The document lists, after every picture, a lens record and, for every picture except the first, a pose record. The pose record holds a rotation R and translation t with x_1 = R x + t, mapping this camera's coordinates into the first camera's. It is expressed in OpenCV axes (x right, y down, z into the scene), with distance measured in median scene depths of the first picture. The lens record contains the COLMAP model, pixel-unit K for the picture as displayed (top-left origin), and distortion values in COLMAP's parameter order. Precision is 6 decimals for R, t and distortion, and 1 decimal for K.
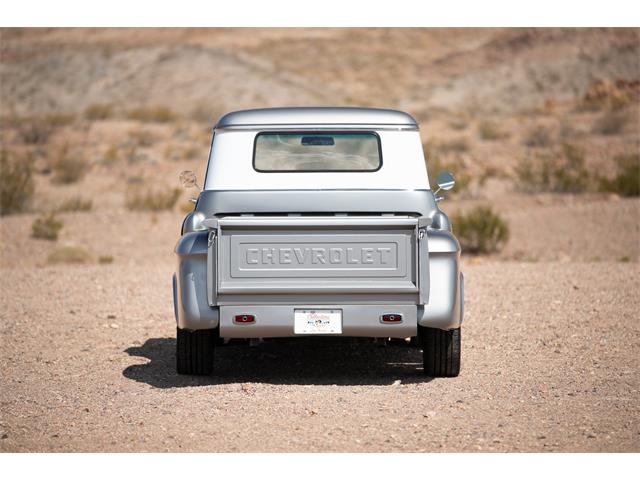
lens RADIAL K [[1179.1, 0, 279.9], [0, 1179.1, 239.7], [0, 0, 1]] dist [0.020470, 0.093201]
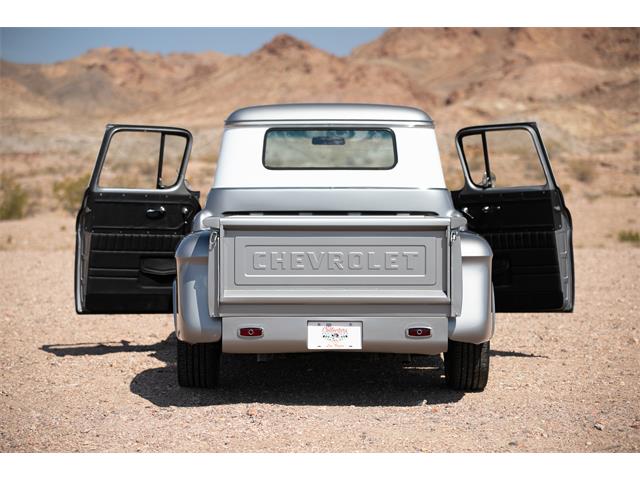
lens RADIAL K [[1056.7, 0, 320.0], [0, 1056.7, 240.0], [0, 0, 1]] dist [-0.198098, 0.083417]
pose [[0.999576, 0.003405, 0.028906, -0.001448], [-0.003495, 0.999989, 0.003059, -0.003810], [-0.028895, -0.003159, 0.999577, 0.216300]]
